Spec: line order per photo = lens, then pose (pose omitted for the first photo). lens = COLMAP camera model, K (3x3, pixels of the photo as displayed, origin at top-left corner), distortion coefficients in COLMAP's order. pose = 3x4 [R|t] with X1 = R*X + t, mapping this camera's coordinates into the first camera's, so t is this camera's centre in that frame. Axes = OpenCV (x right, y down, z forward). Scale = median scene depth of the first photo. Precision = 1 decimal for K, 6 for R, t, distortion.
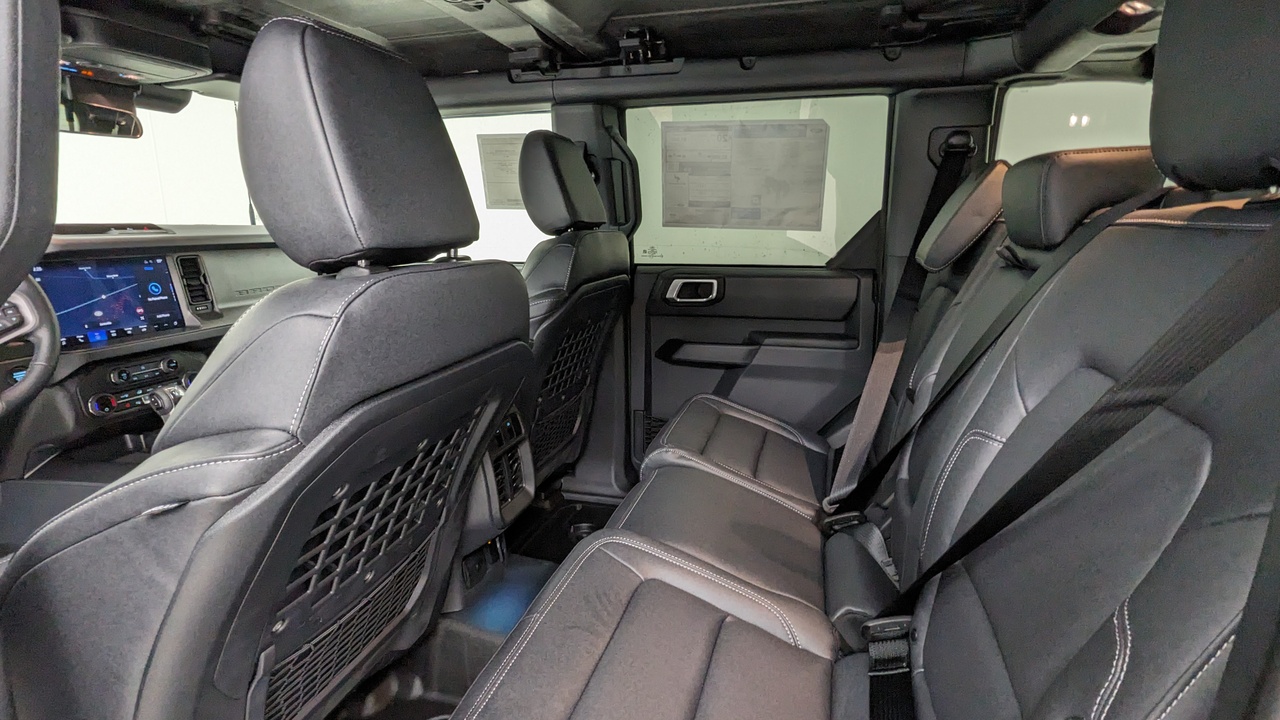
lens RADIAL K [[620.5, 0, 639.0], [0, 620.5, 363.4], [0, 0, 1]] dist [-0.000563, 0.000619]
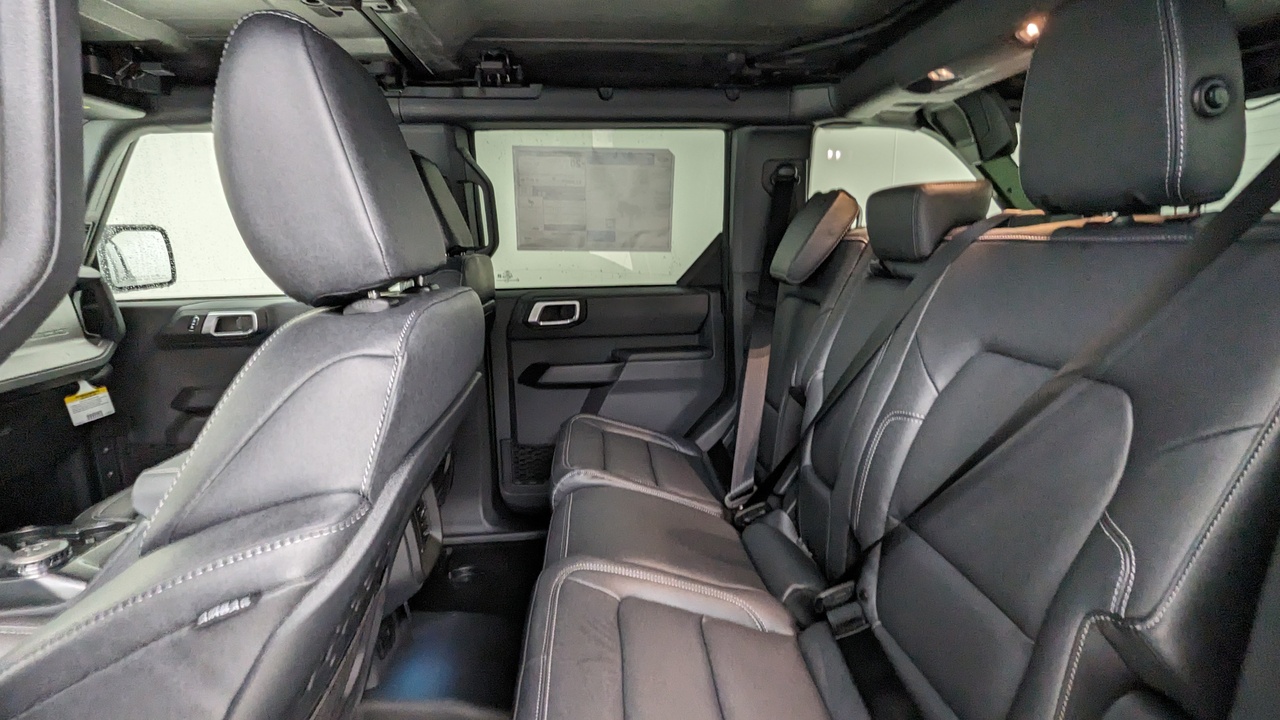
lens RADIAL K [[620.5, 0, 639.0], [0, 620.5, 363.4], [0, 0, 1]] dist [-0.000563, 0.000619]
pose [[0.935437, -0.081332, 0.344010, -0.157072], [0.093733, 0.995406, -0.019542, -0.004537], [-0.340840, 0.050525, 0.938763, 0.018355]]
